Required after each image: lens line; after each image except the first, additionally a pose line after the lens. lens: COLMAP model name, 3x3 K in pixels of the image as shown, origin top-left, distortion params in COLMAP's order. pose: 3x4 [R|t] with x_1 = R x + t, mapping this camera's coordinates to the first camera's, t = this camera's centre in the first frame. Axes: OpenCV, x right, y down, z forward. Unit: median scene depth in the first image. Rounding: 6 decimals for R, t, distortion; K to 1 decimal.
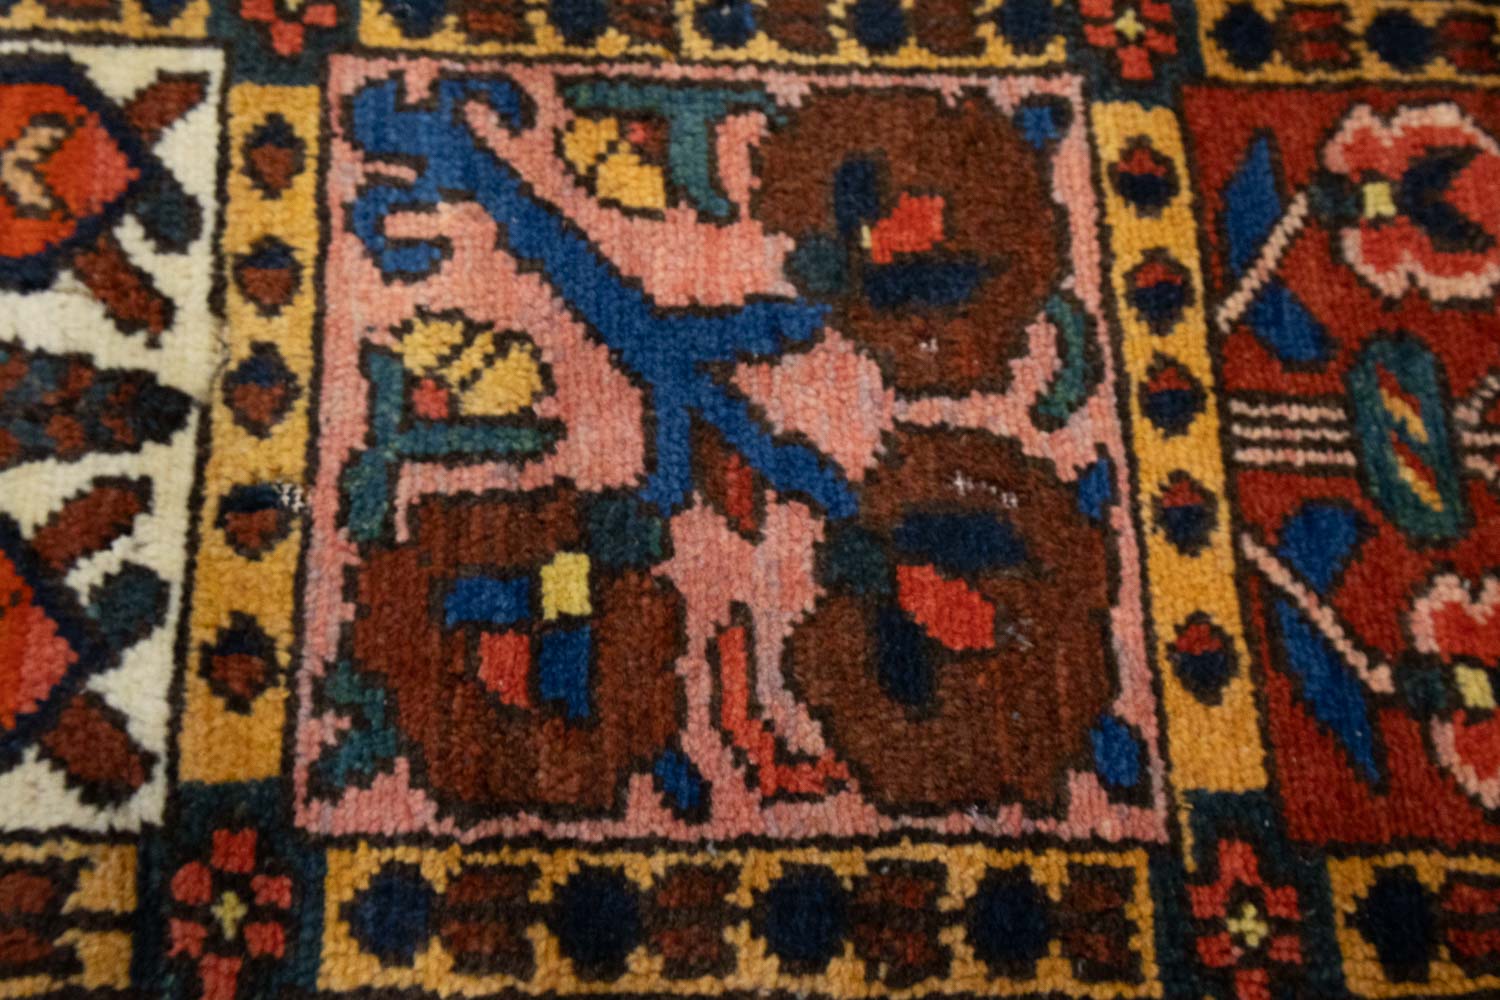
lens RADIAL K [[1557.6, 0, 737.5], [0, 1557.6, 510.0], [0, 0, 1]] dist [-0.001222, 0.000000]
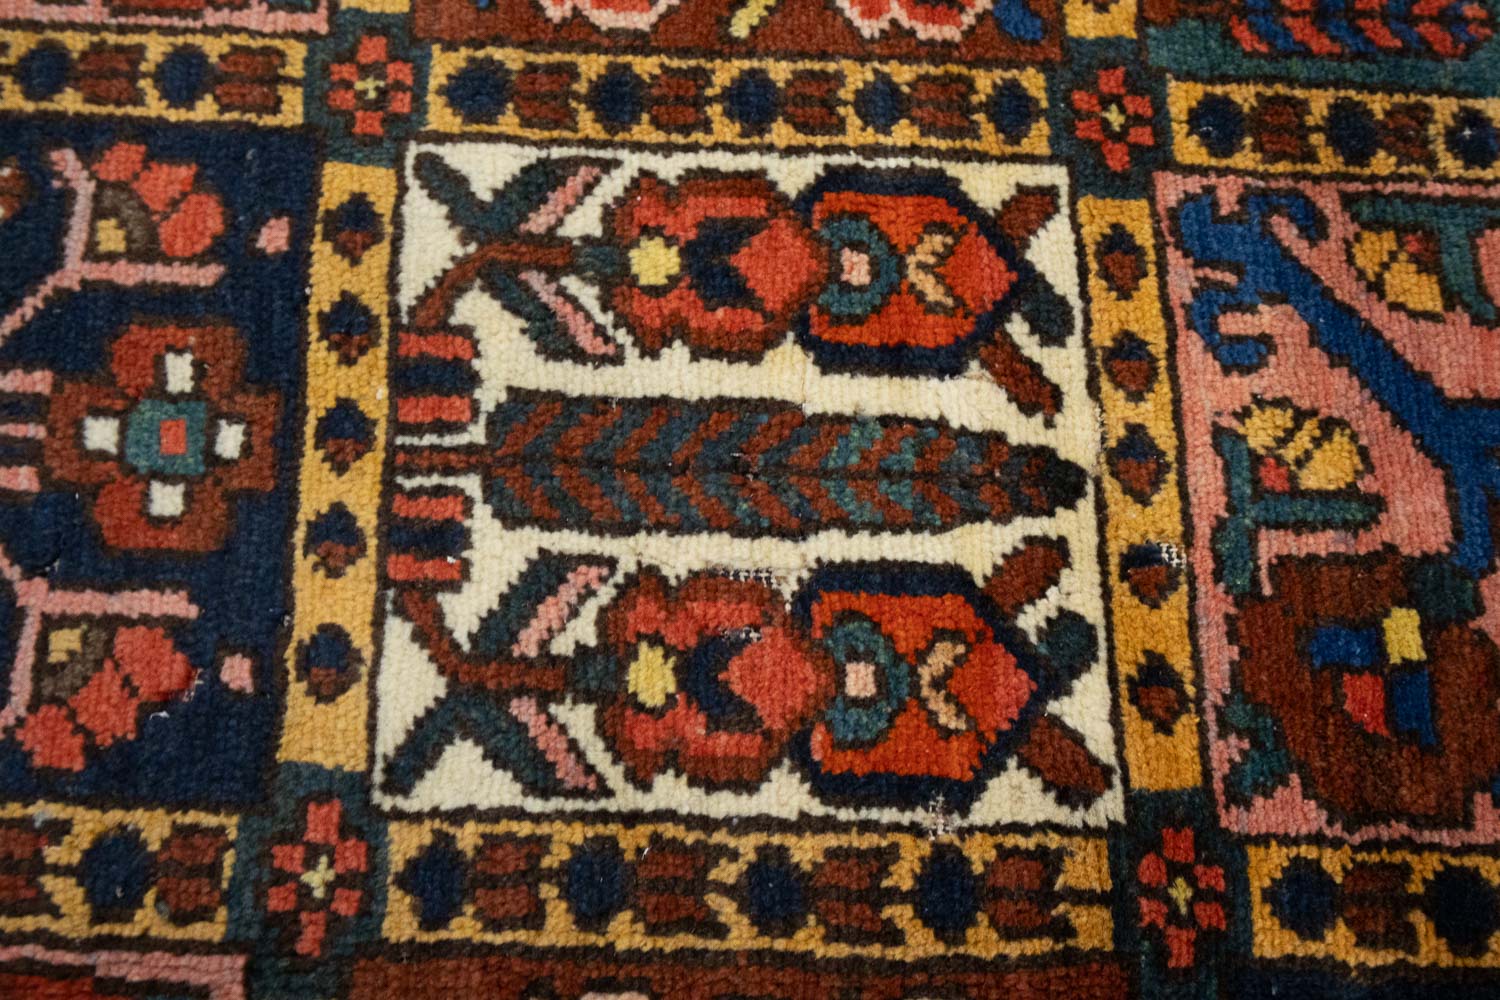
lens RADIAL K [[1557.6, 0, 747.7], [0, 1557.6, 509.3], [0, 0, 1]] dist [-0.001222, 0.000000]
pose [[0.999095, 0.029442, -0.030700, -0.578394], [-0.027458, 0.997627, 0.063136, -0.111648], [0.032486, -0.062236, 0.997533, -0.232261]]
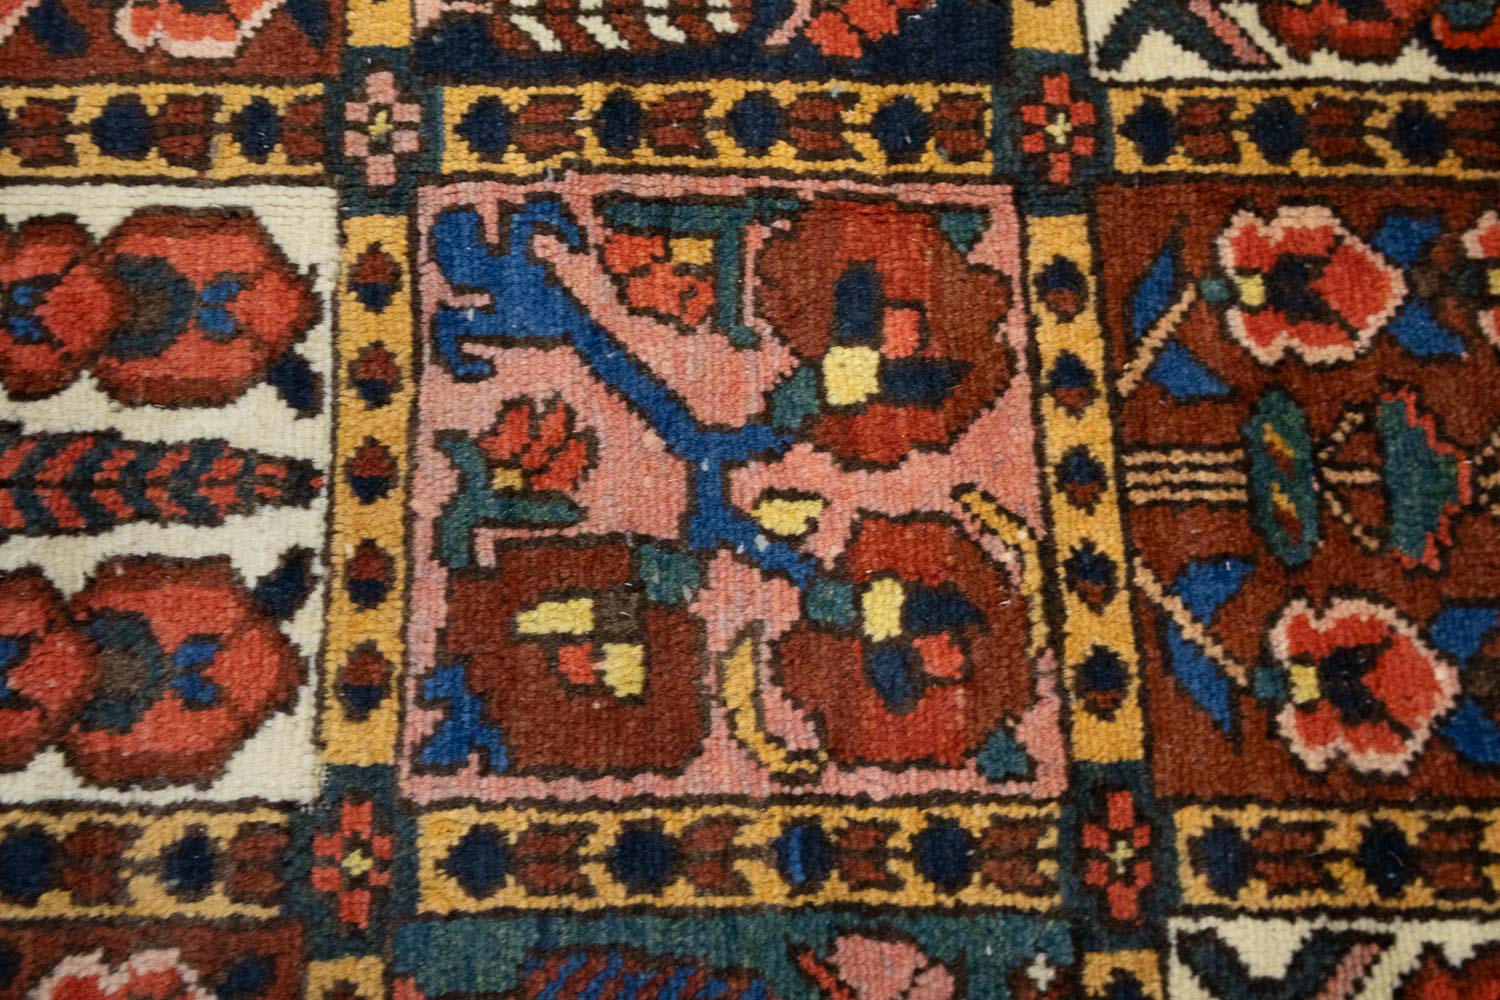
lens RADIAL K [[1557.6, 0, 758.2], [0, 1557.6, 502.8], [0, 0, 1]] dist [-0.001222, 0.000000]
pose [[0.998938, -0.001572, -0.046058, -1.114912], [0.005749, 0.995863, 0.090687, 0.432825], [0.045725, -0.090855, 0.994814, -0.583626]]
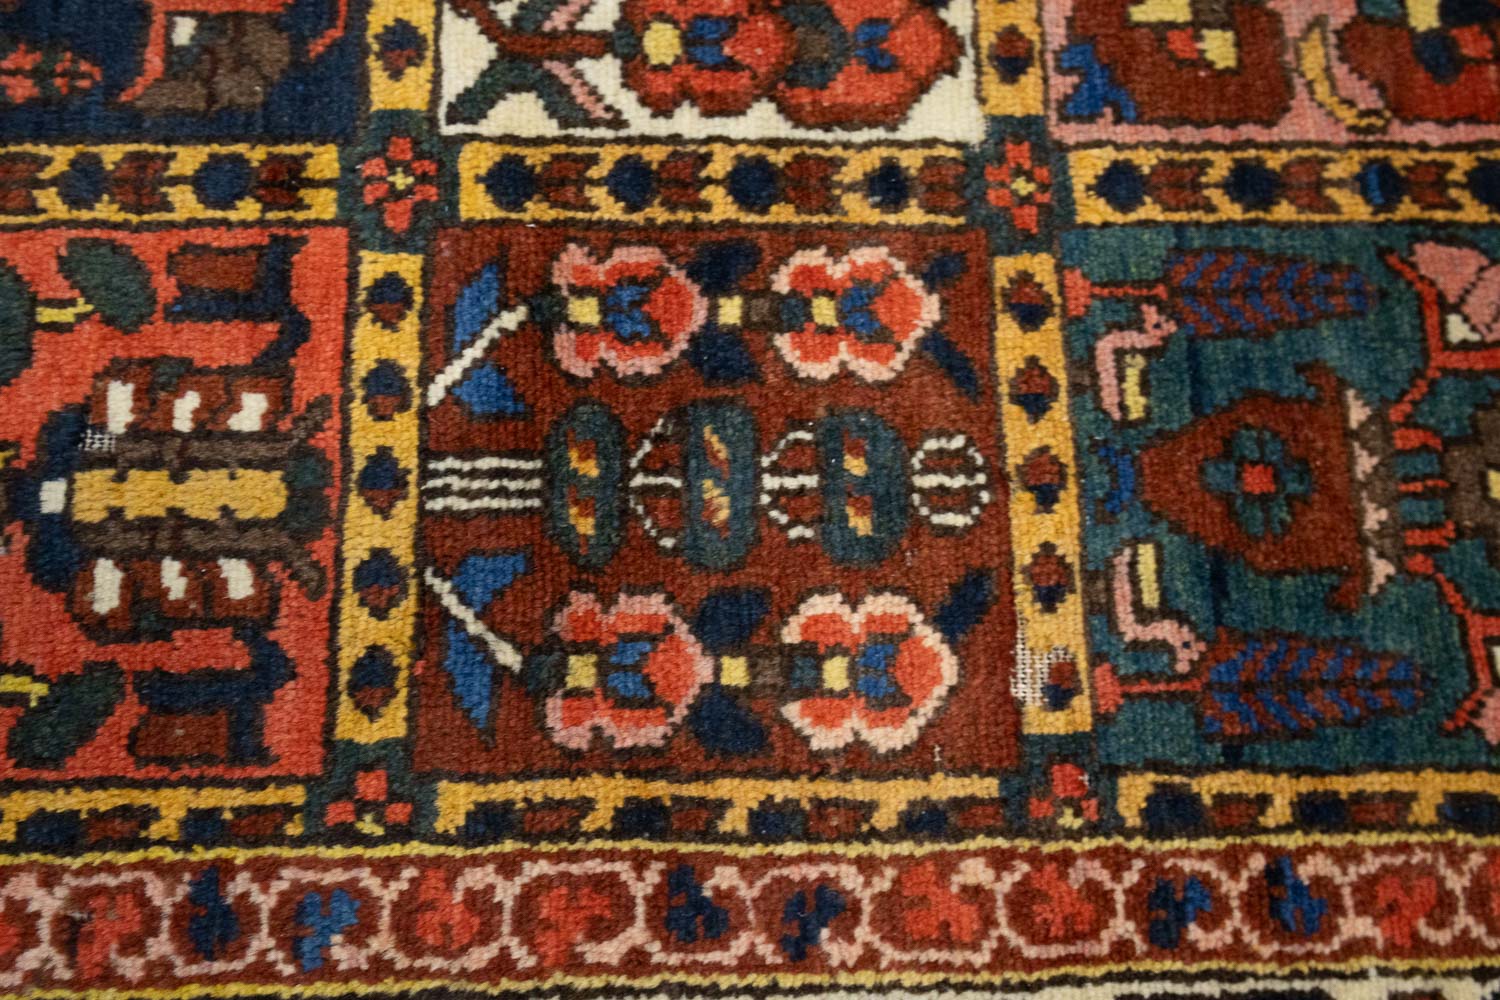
lens RADIAL K [[1557.6, 0, 758.1], [0, 1557.6, 504.6], [0, 0, 1]] dist [-0.001222, 0.000000]
pose [[0.999717, -0.002646, -0.023636, -1.702980], [0.004663, 0.996310, 0.085698, 0.995577], [0.023322, -0.085784, 0.996041, -0.930244]]
